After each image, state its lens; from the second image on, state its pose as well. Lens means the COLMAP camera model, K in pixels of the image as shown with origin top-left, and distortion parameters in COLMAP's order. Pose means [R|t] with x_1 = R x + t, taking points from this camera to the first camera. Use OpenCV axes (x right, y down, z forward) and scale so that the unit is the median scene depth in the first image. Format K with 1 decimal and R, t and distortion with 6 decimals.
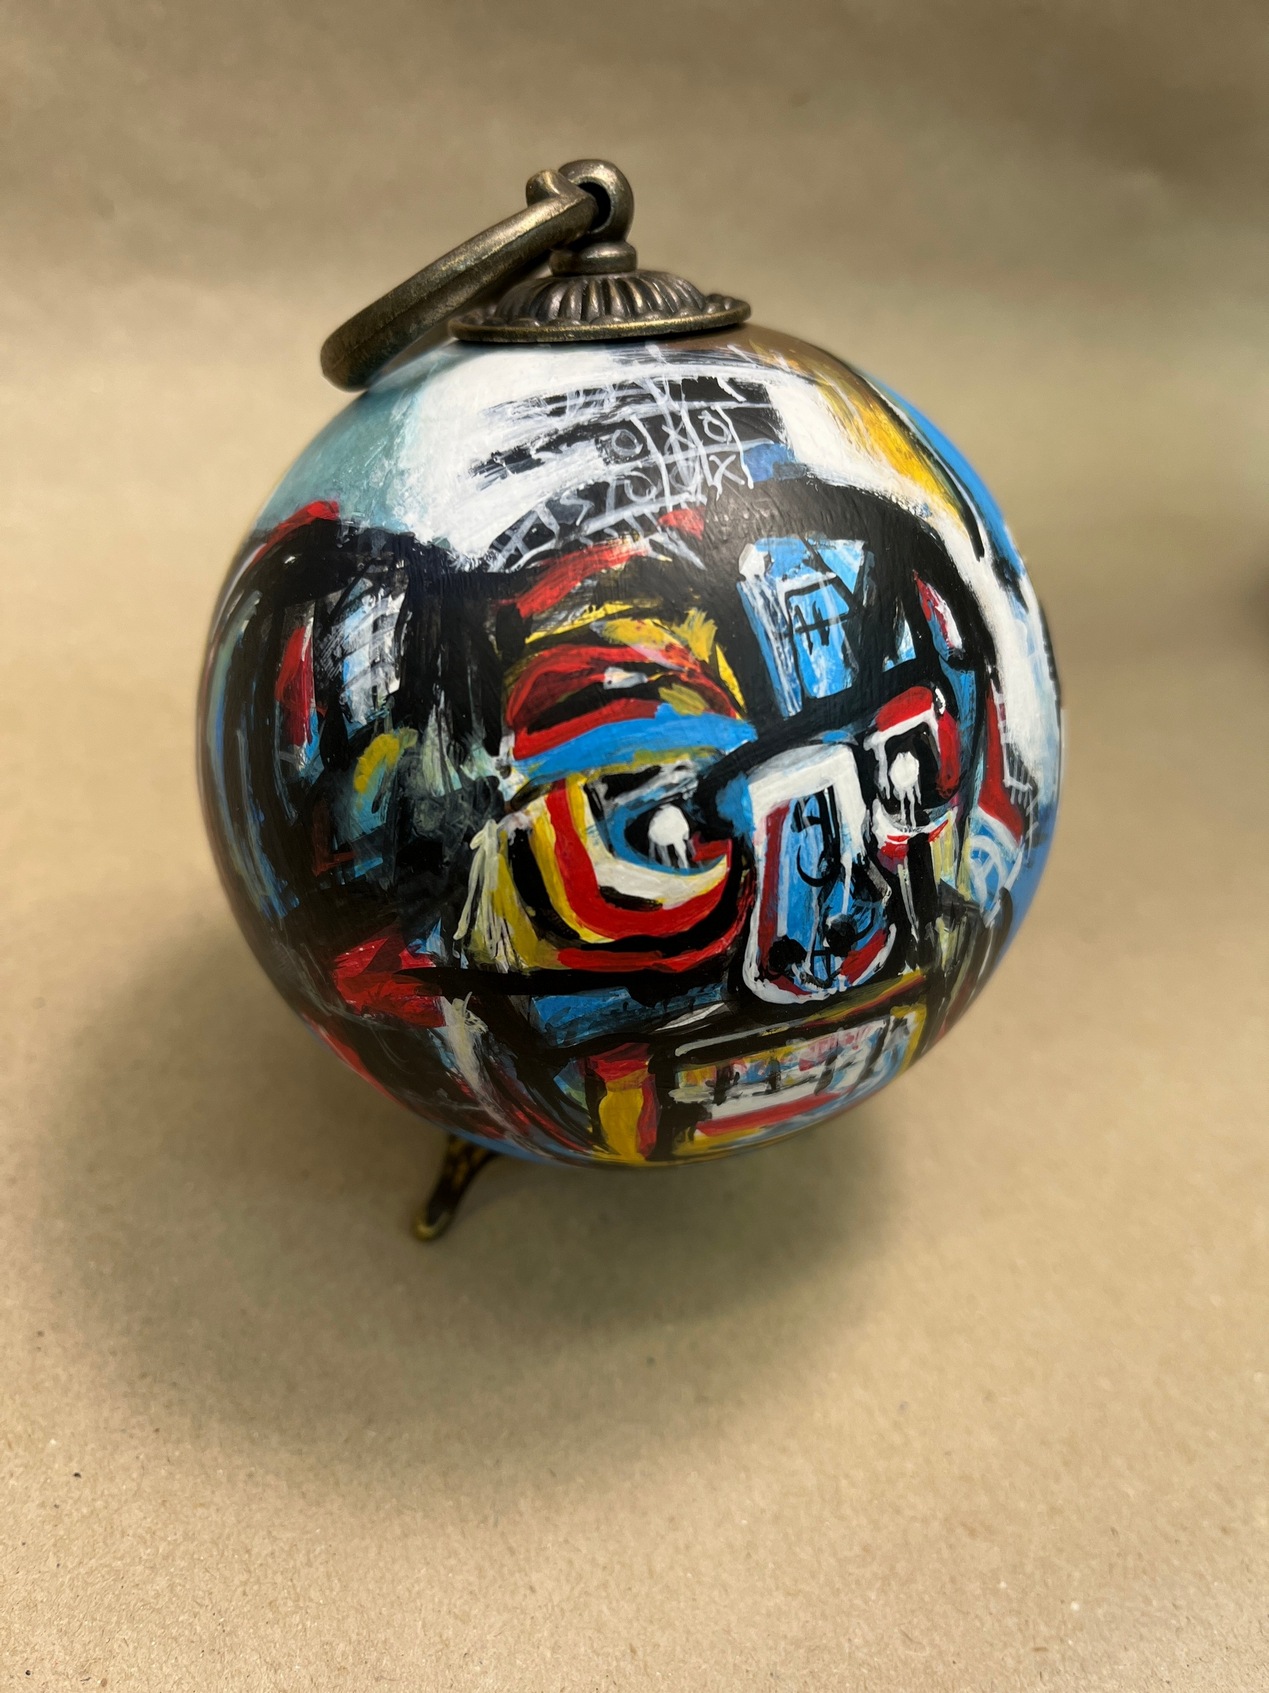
lens RADIAL K [[1321.9, 0, 628.8], [0, 1321.9, 831.6], [0, 0, 1]] dist [0.057657, -0.021740]
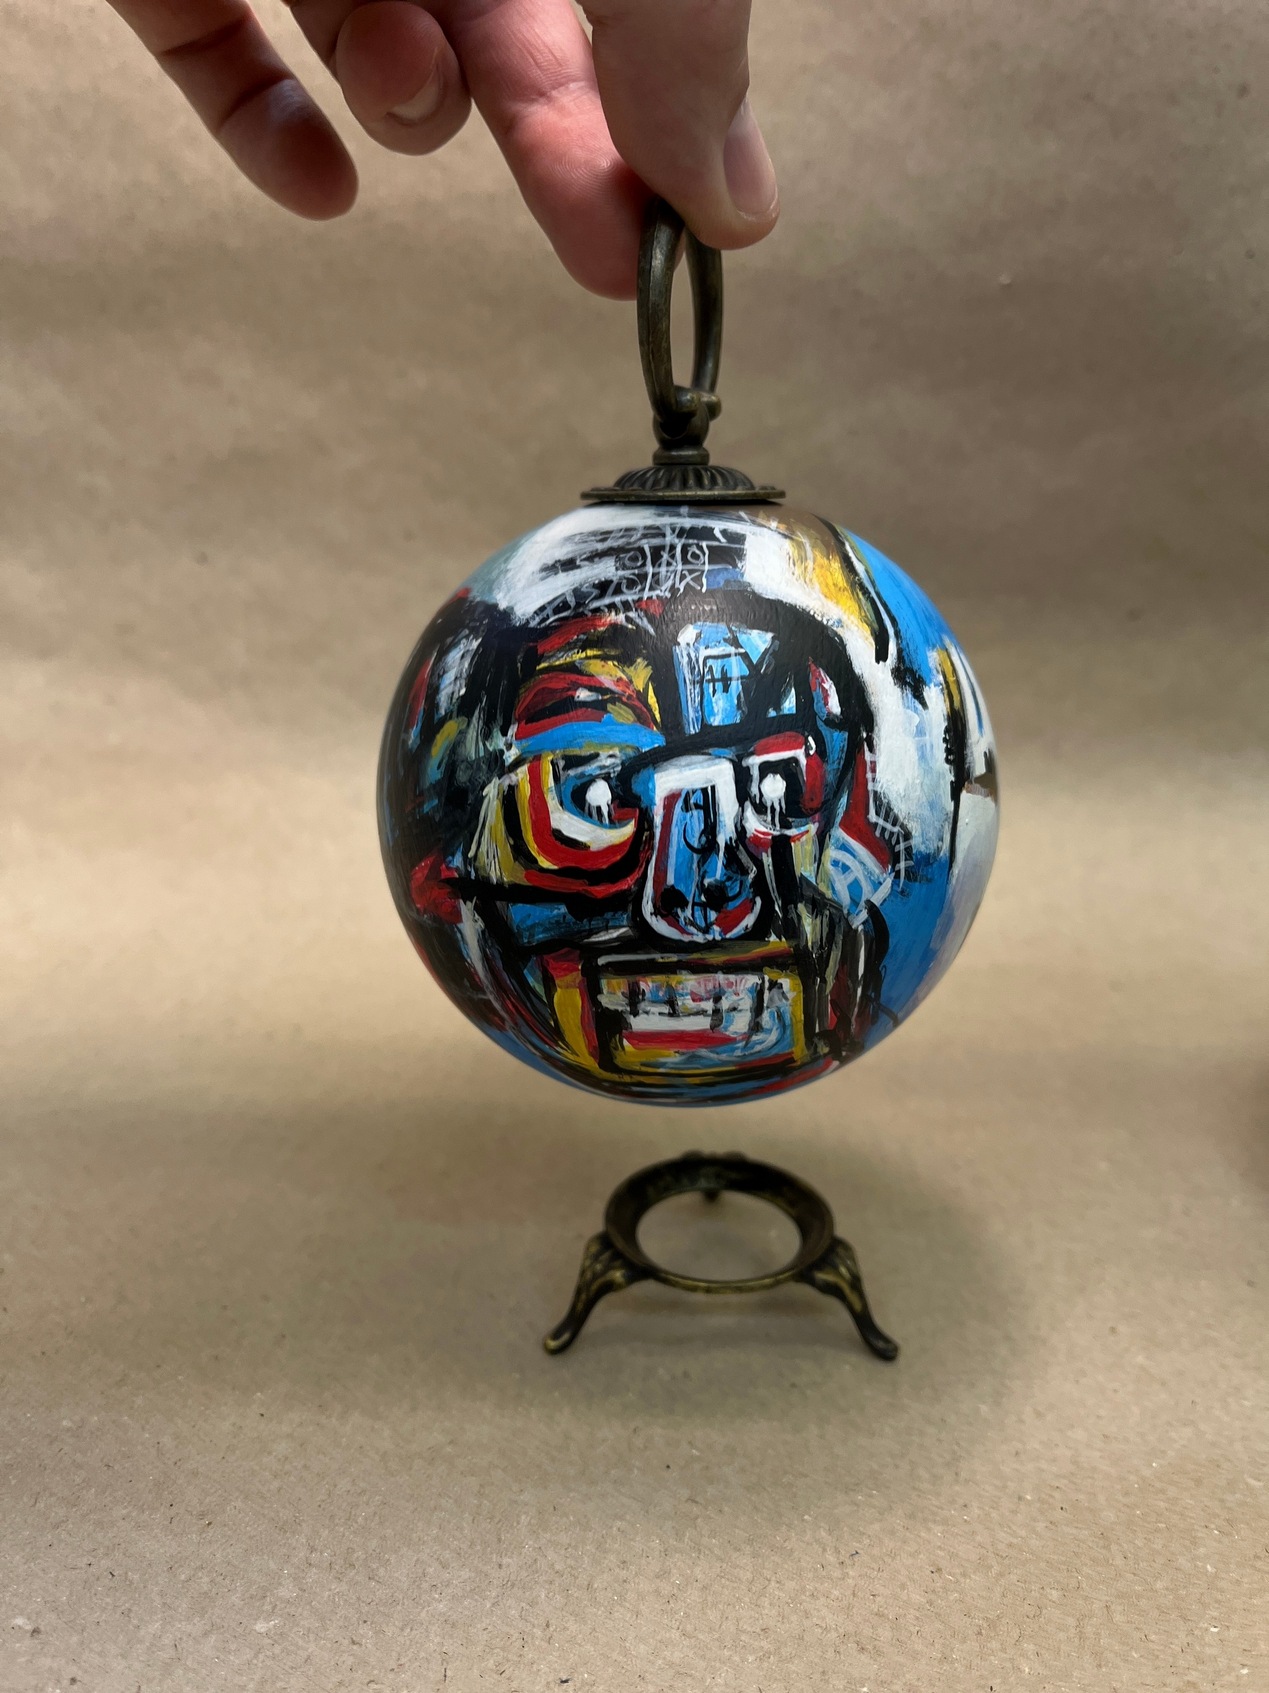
lens RADIAL K [[1321.9, 0, 633.0], [0, 1321.9, 841.6], [0, 0, 1]] dist [0.057657, -0.021740]
pose [[0.938169, 0.135853, -0.318407, 0.526517], [-0.188837, 0.971716, -0.141802, 0.242934], [0.290137, 0.193162, 0.937288, -0.377748]]
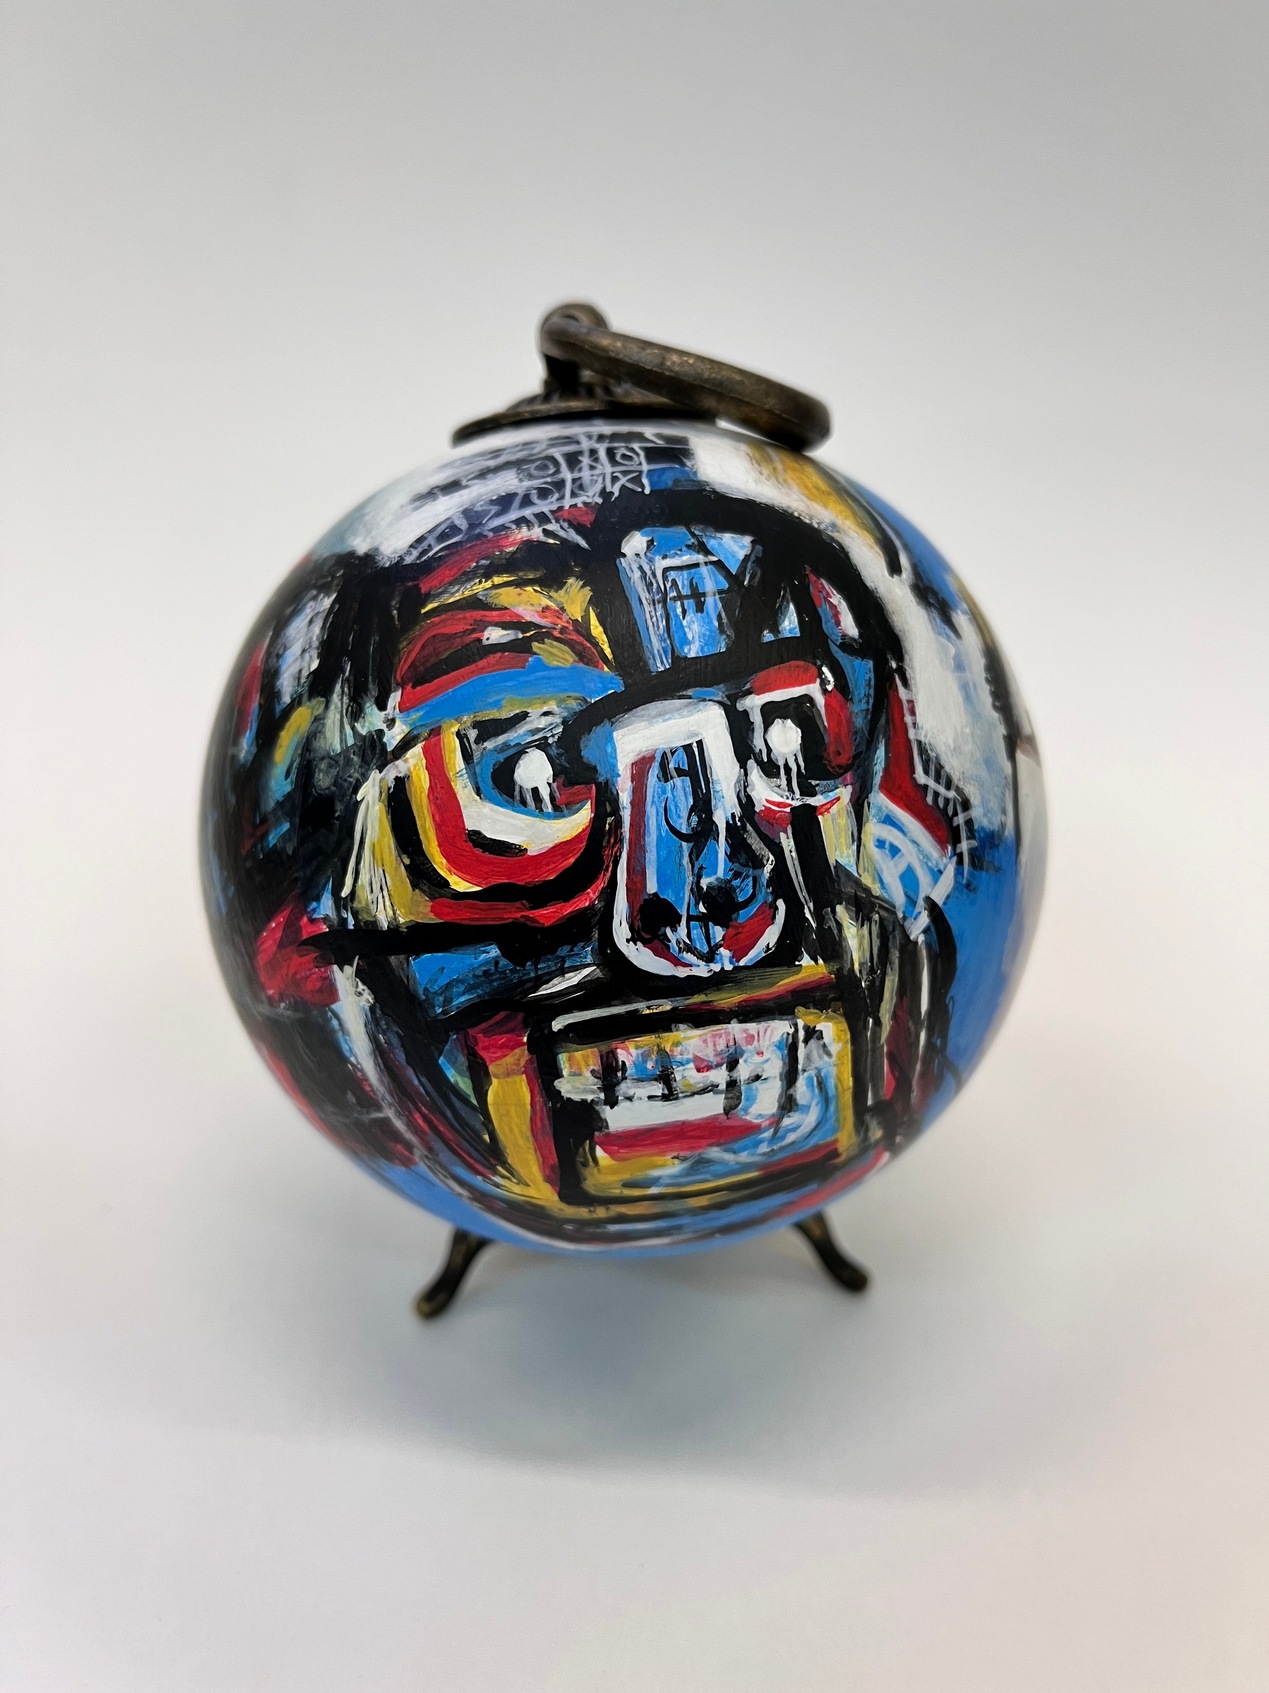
lens RADIAL K [[1321.9, 0, 633.7], [0, 1321.9, 843.7], [0, 0, 1]] dist [0.057657, -0.021740]
pose [[0.976366, -0.001089, -0.216122, 0.309895], [-0.065611, 0.951300, -0.301205, 0.335085], [0.205924, 0.308266, 0.928745, 0.076368]]
